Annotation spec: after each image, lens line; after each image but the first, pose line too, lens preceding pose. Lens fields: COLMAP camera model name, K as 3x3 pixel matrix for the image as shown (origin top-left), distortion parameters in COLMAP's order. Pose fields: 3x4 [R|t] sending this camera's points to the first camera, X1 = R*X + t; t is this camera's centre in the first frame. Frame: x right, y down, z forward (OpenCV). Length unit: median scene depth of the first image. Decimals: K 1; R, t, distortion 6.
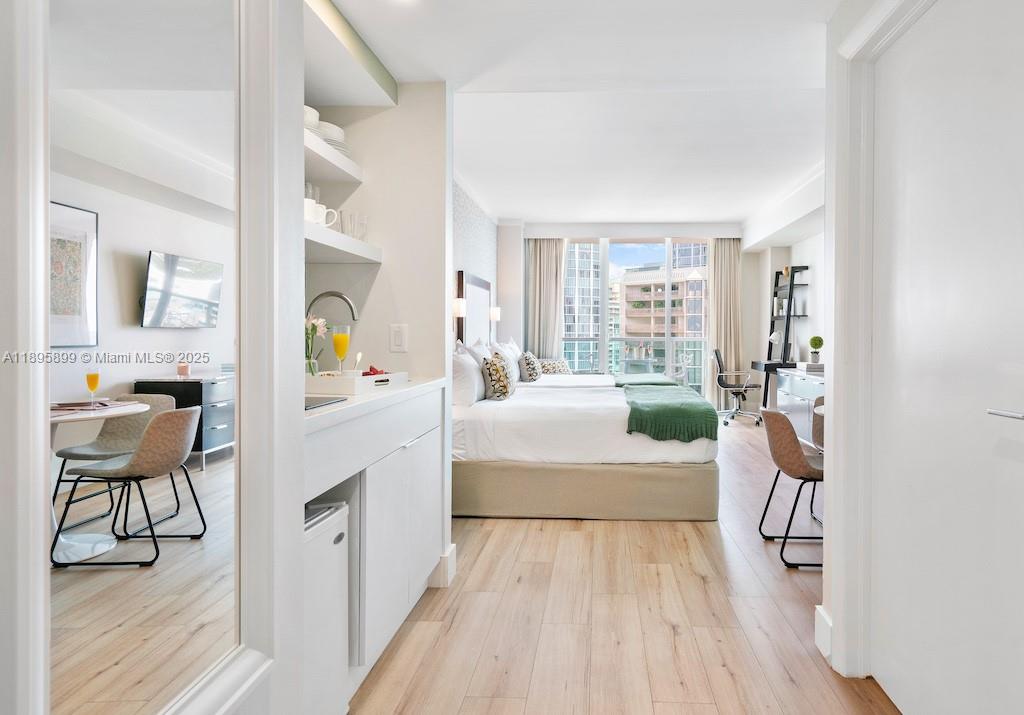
lens RADIAL K [[647.9, 0, 575.1], [0, 647.9, 343.4], [0, 0, 1]] dist [-0.002615, -0.000188]
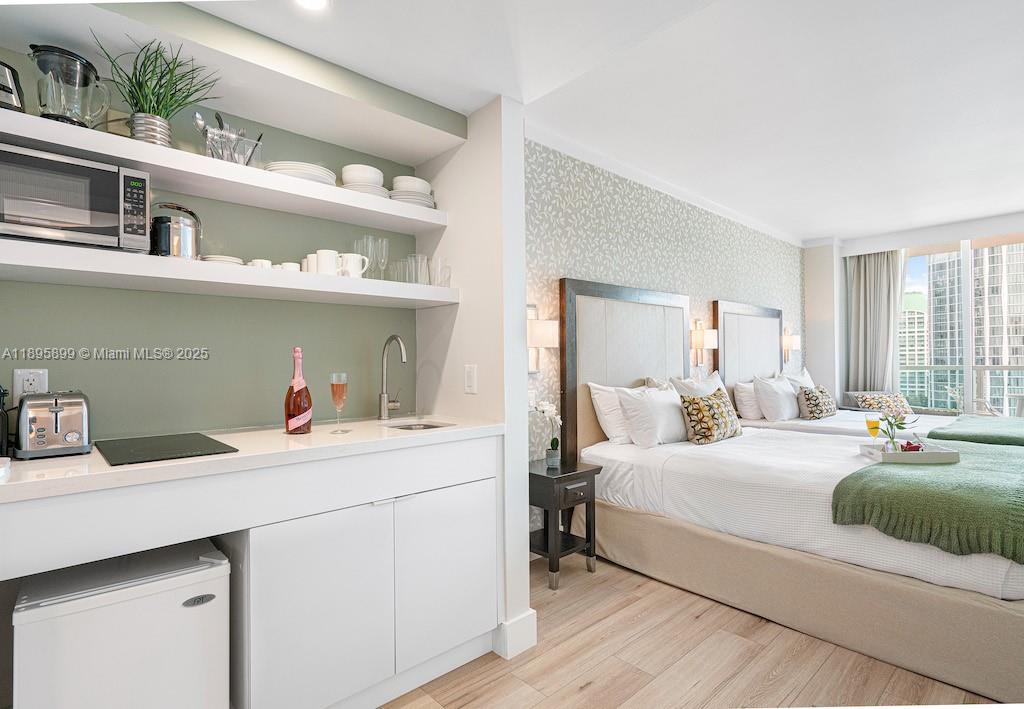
lens RADIAL K [[503.8, 0, 487.9], [0, 503.8, 361.9], [0, 0, 1]] dist [0.002012, 0.000033]
pose [[0.682744, -0.013035, -0.730542, 0.106425], [0.003161, 0.999884, -0.014887, -0.008243], [0.730651, 0.007855, 0.682706, 0.180120]]
